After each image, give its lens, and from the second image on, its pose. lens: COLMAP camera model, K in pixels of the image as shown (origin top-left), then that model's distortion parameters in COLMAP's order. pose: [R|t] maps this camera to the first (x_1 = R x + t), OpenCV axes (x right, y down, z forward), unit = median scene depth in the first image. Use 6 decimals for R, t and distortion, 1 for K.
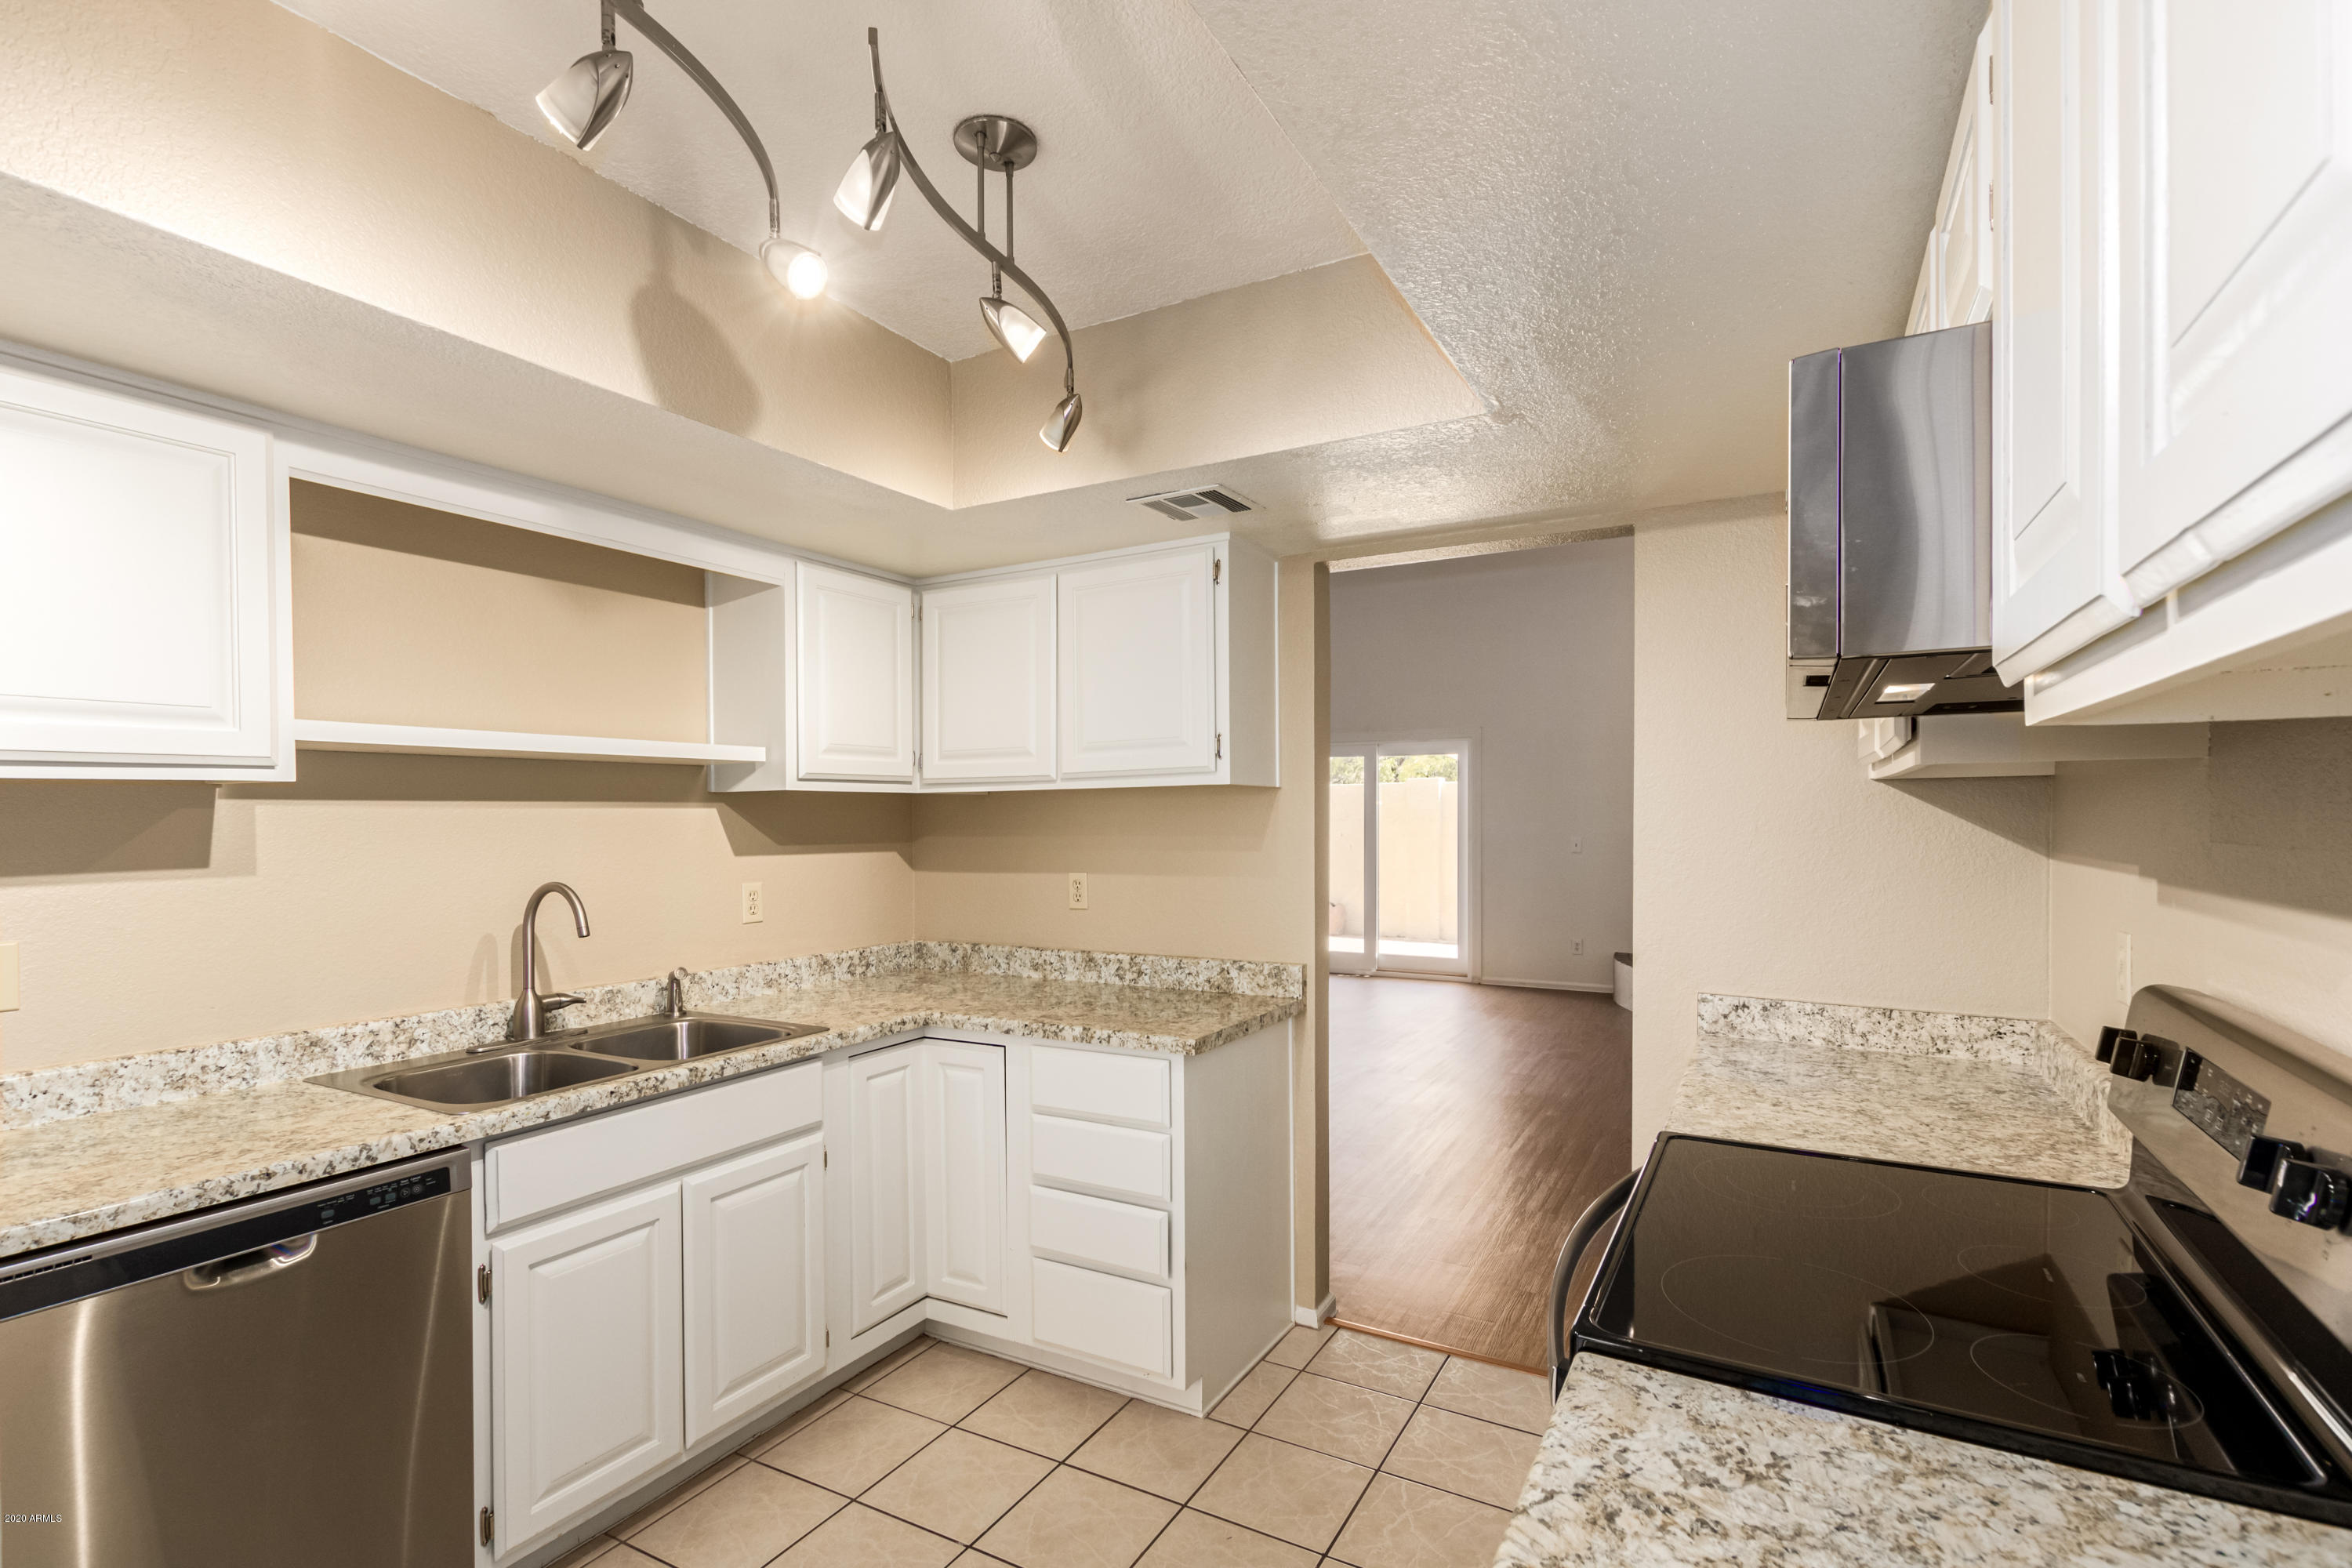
lens RADIAL K [[1080.6, 0, 1195.9], [0, 1080.6, 849.2], [0, 0, 1]] dist [0.009253, -0.005707]
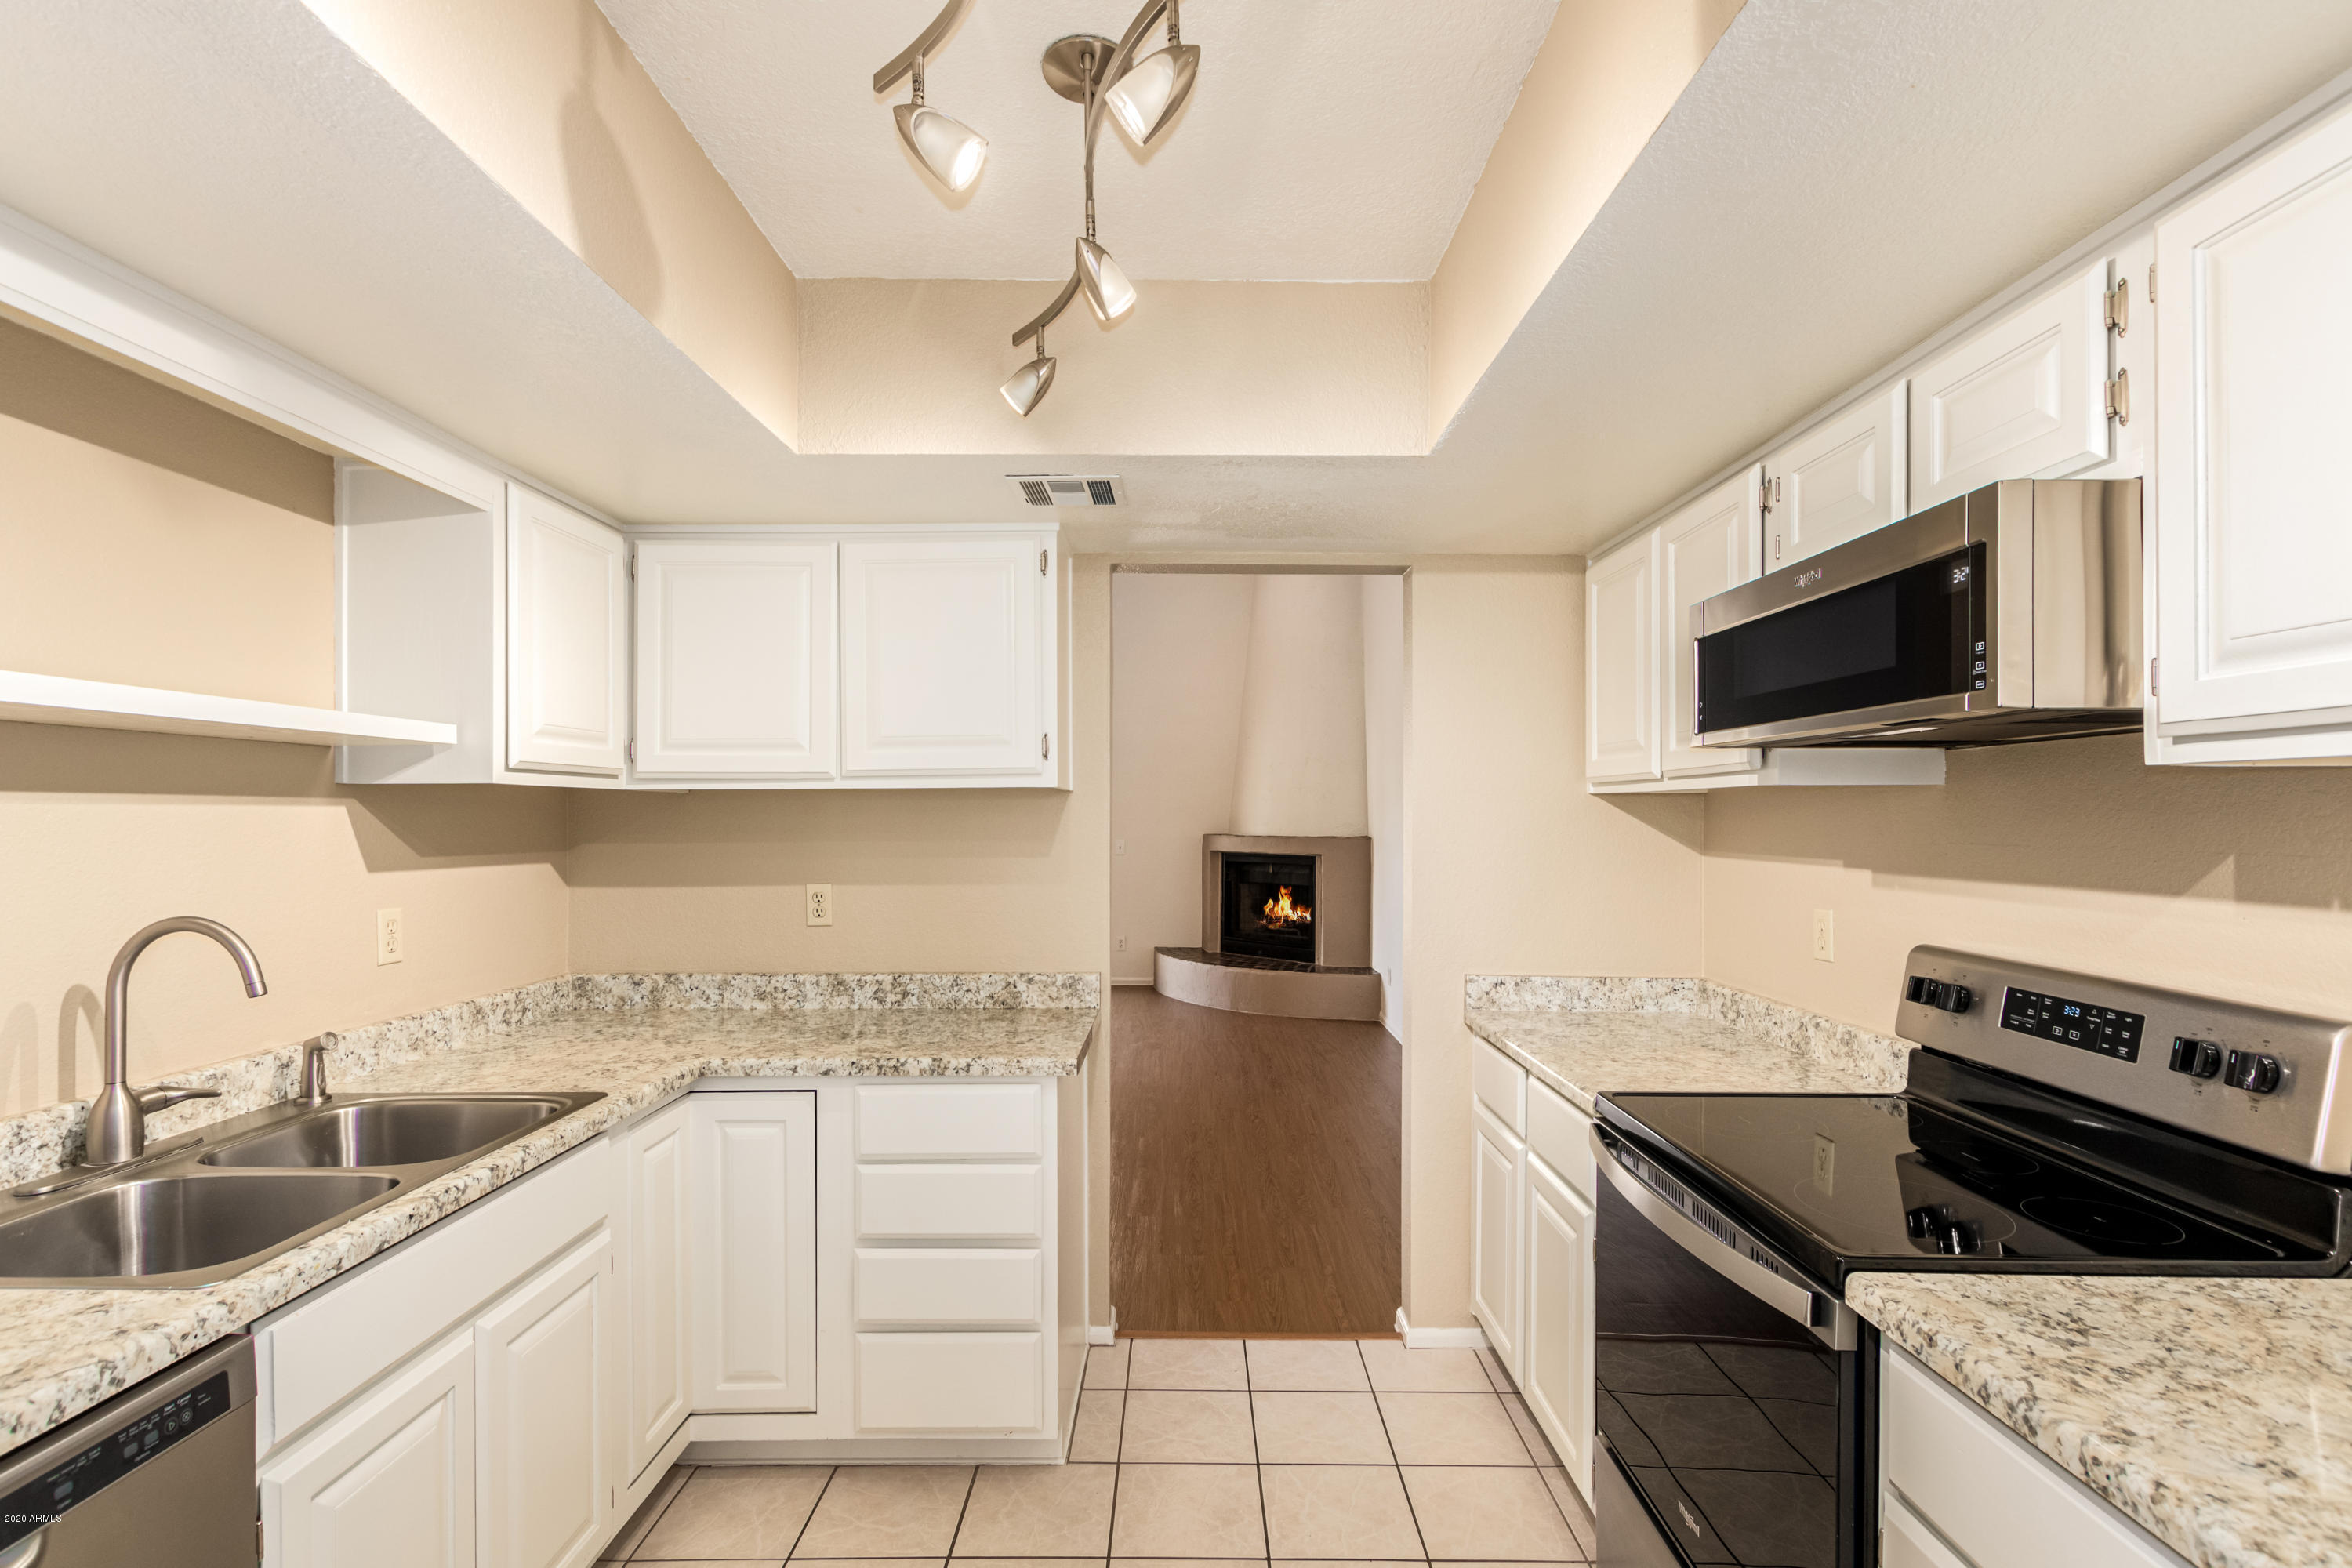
lens RADIAL K [[1080.6, 0, 1197.7], [0, 1080.6, 835.3], [0, 0, 1]] dist [0.009253, -0.005707]
pose [[0.877953, -0.002020, 0.478742, -0.342152], [0.009873, 0.999855, -0.013887, -0.003345], [-0.478645, 0.016919, 0.877846, 0.115958]]
